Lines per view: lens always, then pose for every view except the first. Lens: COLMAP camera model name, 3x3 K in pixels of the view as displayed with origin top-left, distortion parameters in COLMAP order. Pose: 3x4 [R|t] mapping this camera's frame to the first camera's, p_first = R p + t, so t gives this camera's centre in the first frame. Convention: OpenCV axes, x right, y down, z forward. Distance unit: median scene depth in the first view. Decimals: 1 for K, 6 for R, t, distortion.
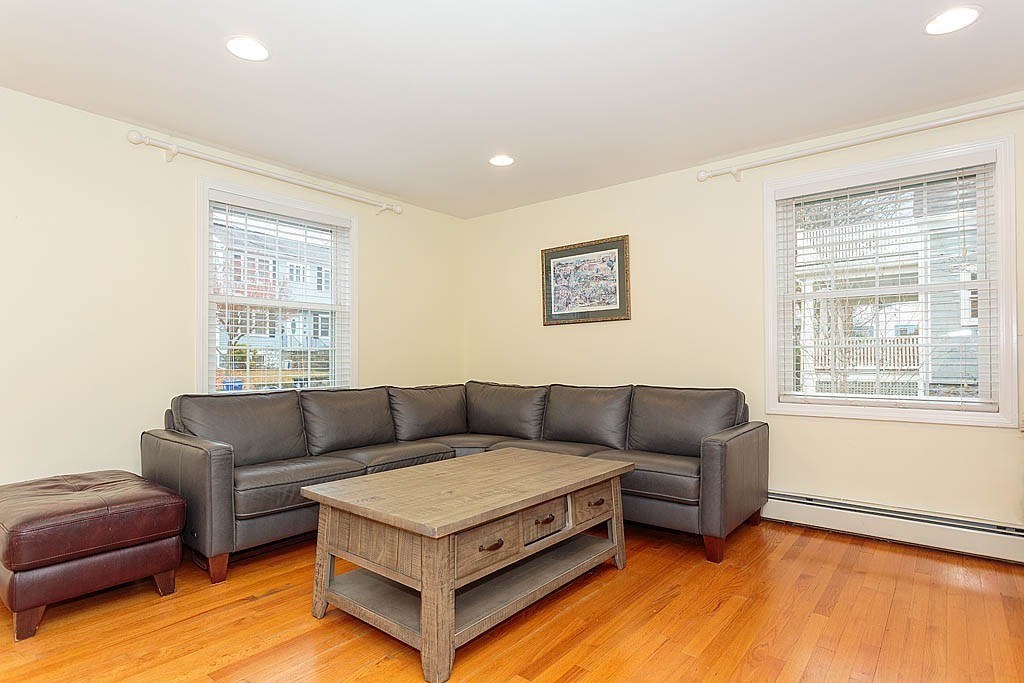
lens RADIAL K [[534.2, 0, 515.5], [0, 534.2, 359.0], [0, 0, 1]] dist [-0.001331, 0.000003]
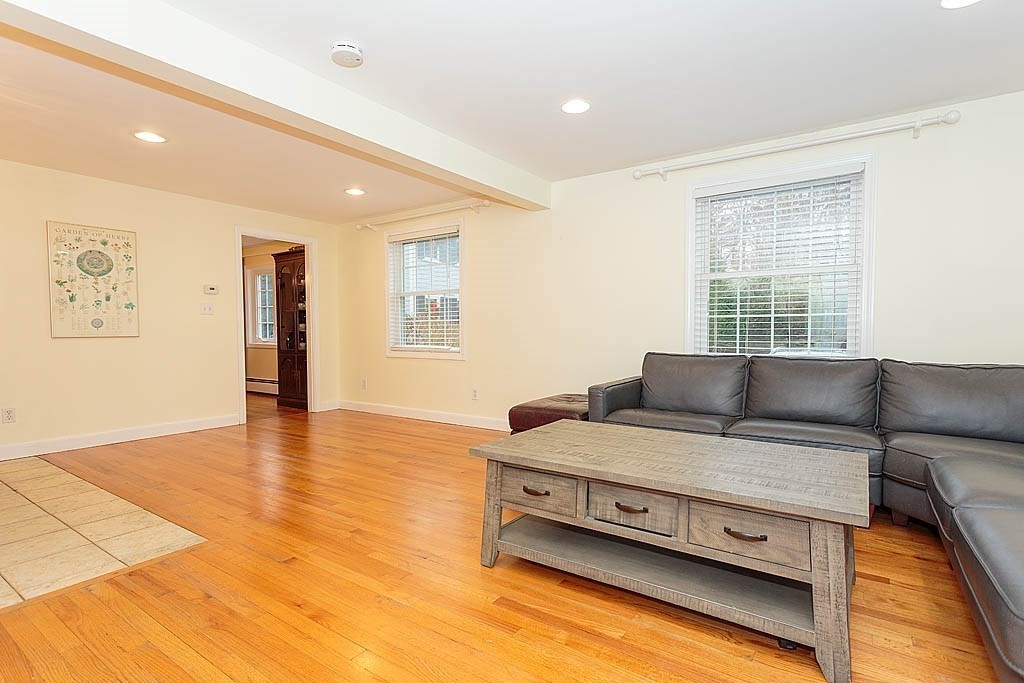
lens RADIAL K [[492.4, 0, 512.0], [0, 492.4, 341.5], [0, 0, 1]] dist [-0.002377, 0.000302]
pose [[0.094322, 0.027054, -0.995174, 0.870321], [0.006980, 0.999588, 0.027835, 0.001854], [0.995517, -0.009572, 0.094094, 0.758212]]
